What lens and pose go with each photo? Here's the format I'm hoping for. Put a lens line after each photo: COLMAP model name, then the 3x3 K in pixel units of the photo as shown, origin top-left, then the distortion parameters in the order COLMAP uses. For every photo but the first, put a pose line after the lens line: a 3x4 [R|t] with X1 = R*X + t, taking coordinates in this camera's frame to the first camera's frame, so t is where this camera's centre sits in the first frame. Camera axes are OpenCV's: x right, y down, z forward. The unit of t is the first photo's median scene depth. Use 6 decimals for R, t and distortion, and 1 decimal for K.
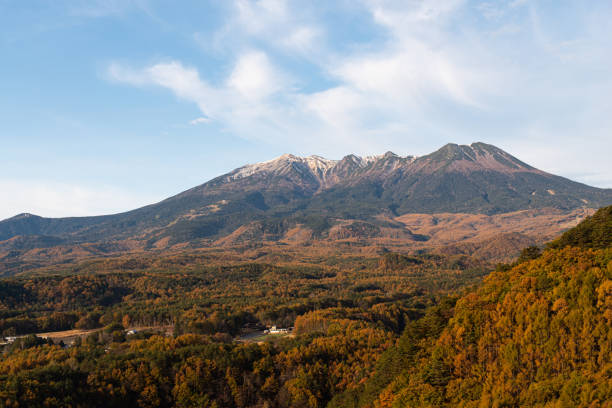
lens RADIAL K [[841.2, 0, 323.1], [0, 841.2, 211.0], [0, 0, 1]] dist [-0.013793, 0.000000]
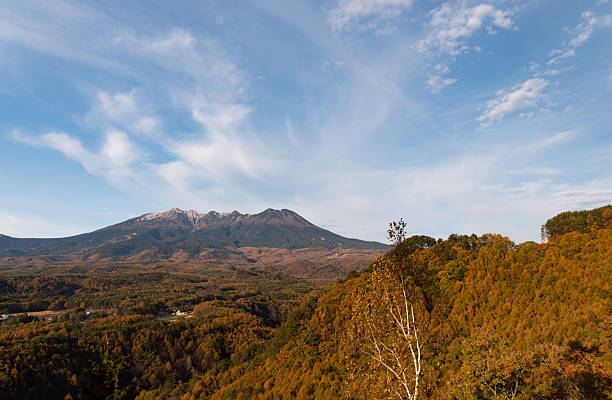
lens RADIAL K [[479.7, 0, 307.5], [0, 479.7, 197.1], [0, 0, 1]] dist [-0.002702, -0.024792]
pose [[0.962737, 0.076432, 0.259415, -0.072684], [-0.050583, 0.993195, -0.104902, -0.001769], [-0.265667, 0.087871, 0.960052, -0.013438]]
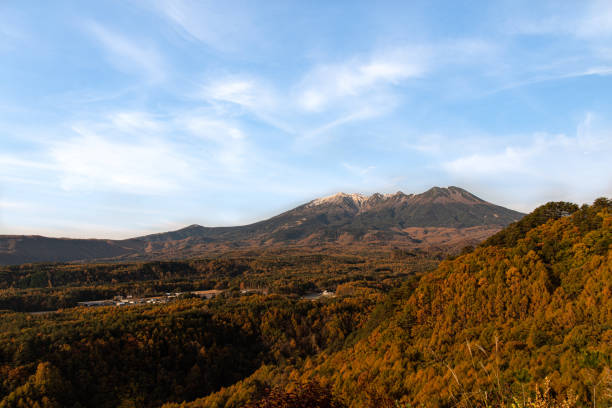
lens RADIAL K [[476.2, 0, 318.6], [0, 476.2, 207.8], [0, 0, 1]] dist [-0.002111, -0.014596]
pose [[0.994758, 0.008702, -0.101890, 0.024565], [-0.012529, 0.999237, -0.036986, 0.003020], [0.101490, 0.038069, 0.994108, 0.017430]]
